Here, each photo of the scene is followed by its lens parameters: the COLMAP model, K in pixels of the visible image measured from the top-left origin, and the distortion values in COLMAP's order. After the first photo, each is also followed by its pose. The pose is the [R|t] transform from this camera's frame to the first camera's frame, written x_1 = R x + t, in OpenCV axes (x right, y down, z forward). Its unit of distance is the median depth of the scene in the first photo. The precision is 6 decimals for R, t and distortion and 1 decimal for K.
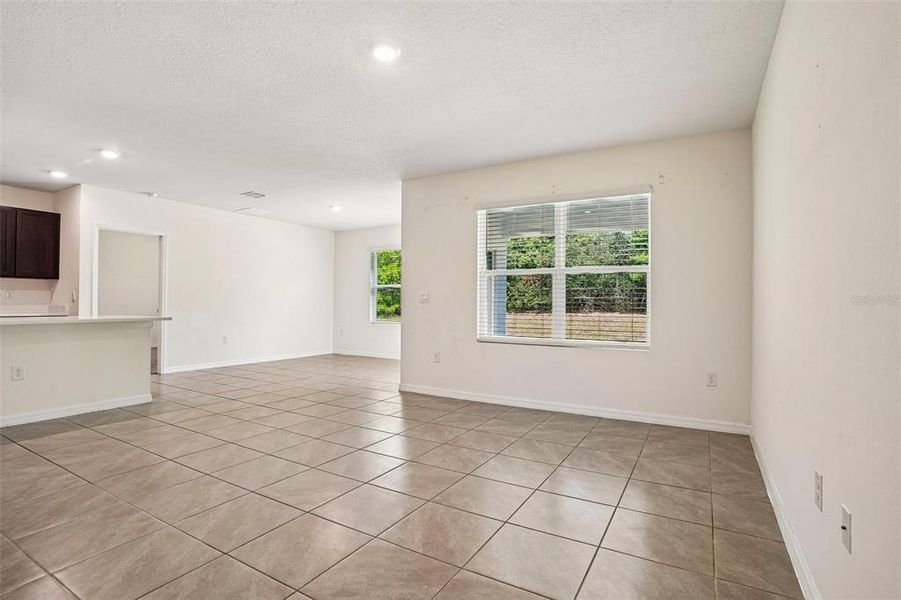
lens RADIAL K [[444.2, 0, 457.3], [0, 444.2, 303.8], [0, 0, 1]] dist [-0.061107, 0.021224]
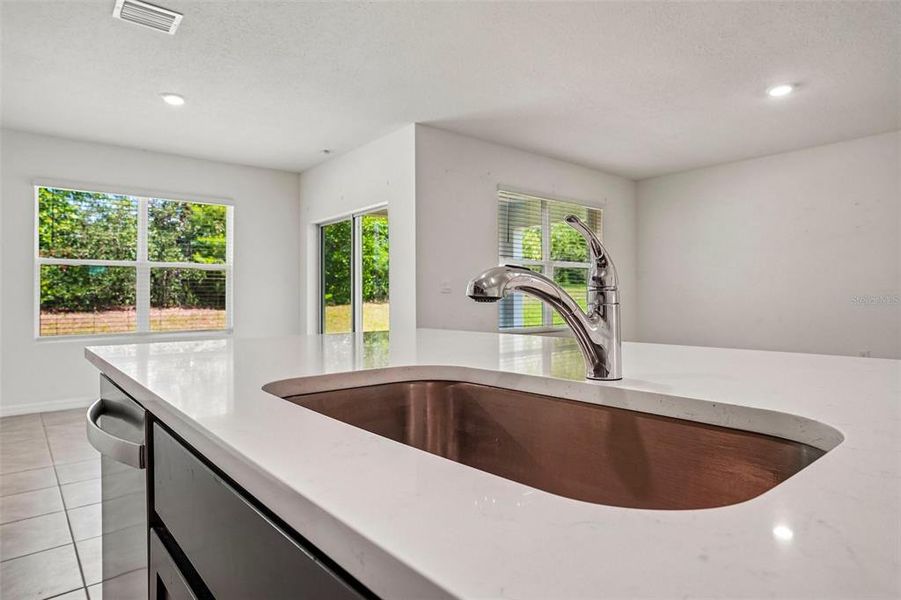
lens RADIAL K [[529.0, 0, 447.8], [0, 529.0, 294.7], [0, 0, 1]] dist [-0.012128, 0.002197]
pose [[0.334299, -0.003126, 0.942462, -0.855920], [0.009342, 0.999956, 0.000003, -0.000008], [-0.942421, 0.008804, 0.334314, 0.625409]]
